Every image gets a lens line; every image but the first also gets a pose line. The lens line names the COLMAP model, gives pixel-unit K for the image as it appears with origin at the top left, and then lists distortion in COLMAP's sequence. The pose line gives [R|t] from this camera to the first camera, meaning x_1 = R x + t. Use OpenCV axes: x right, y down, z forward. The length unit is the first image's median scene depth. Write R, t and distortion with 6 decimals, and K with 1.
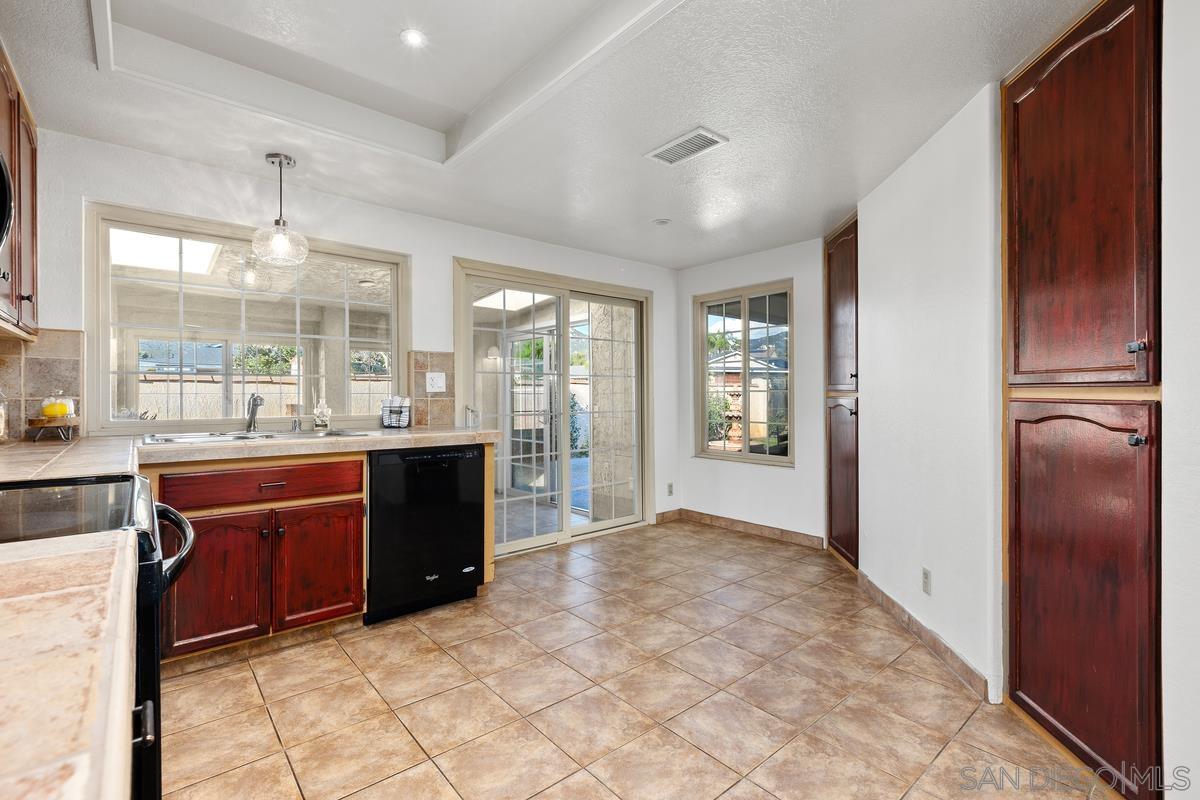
lens RADIAL K [[540.4, 0, 612.3], [0, 540.4, 397.0], [0, 0, 1]] dist [-0.003715, 0.001062]
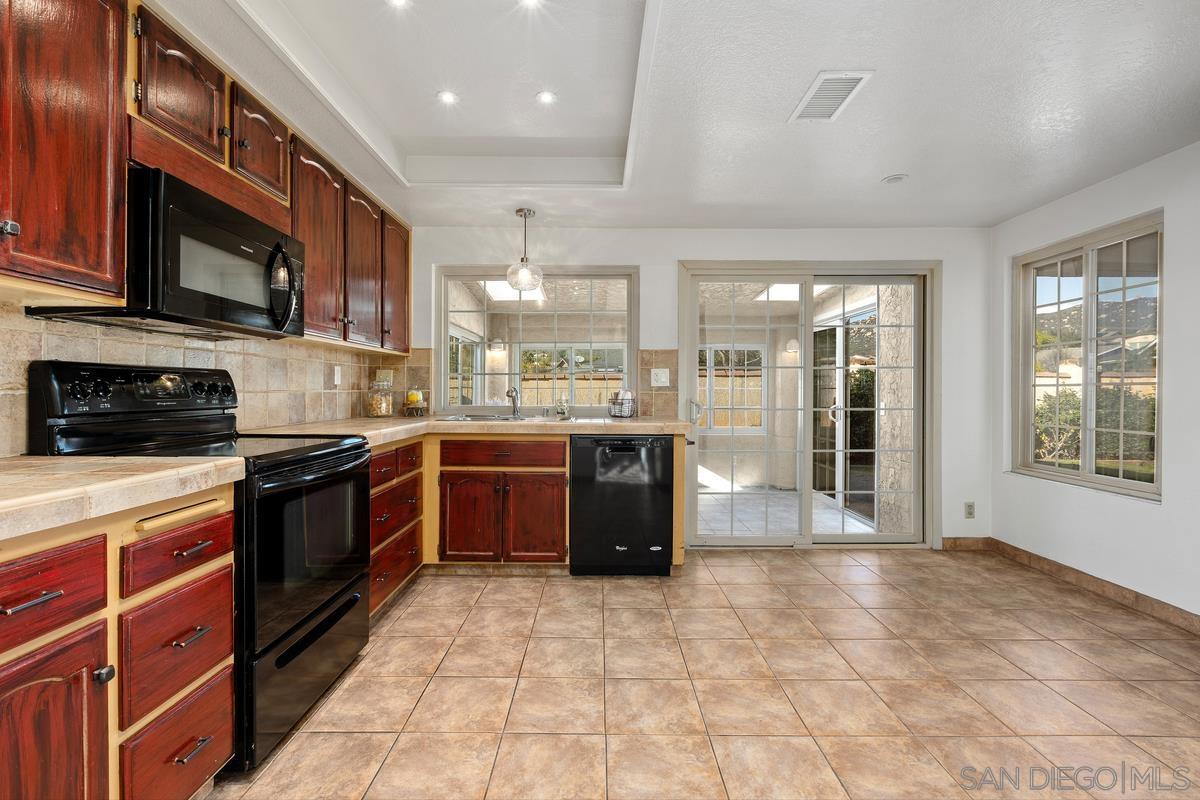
lens RADIAL K [[540.4, 0, 605.1], [0, 540.4, 396.7], [0, 0, 1]] dist [-0.003715, 0.001062]
pose [[0.752011, 0.009663, -0.659080, 0.417260], [-0.003965, 0.999941, 0.010137, 0.001542], [0.659139, -0.005010, 0.752005, 0.123453]]
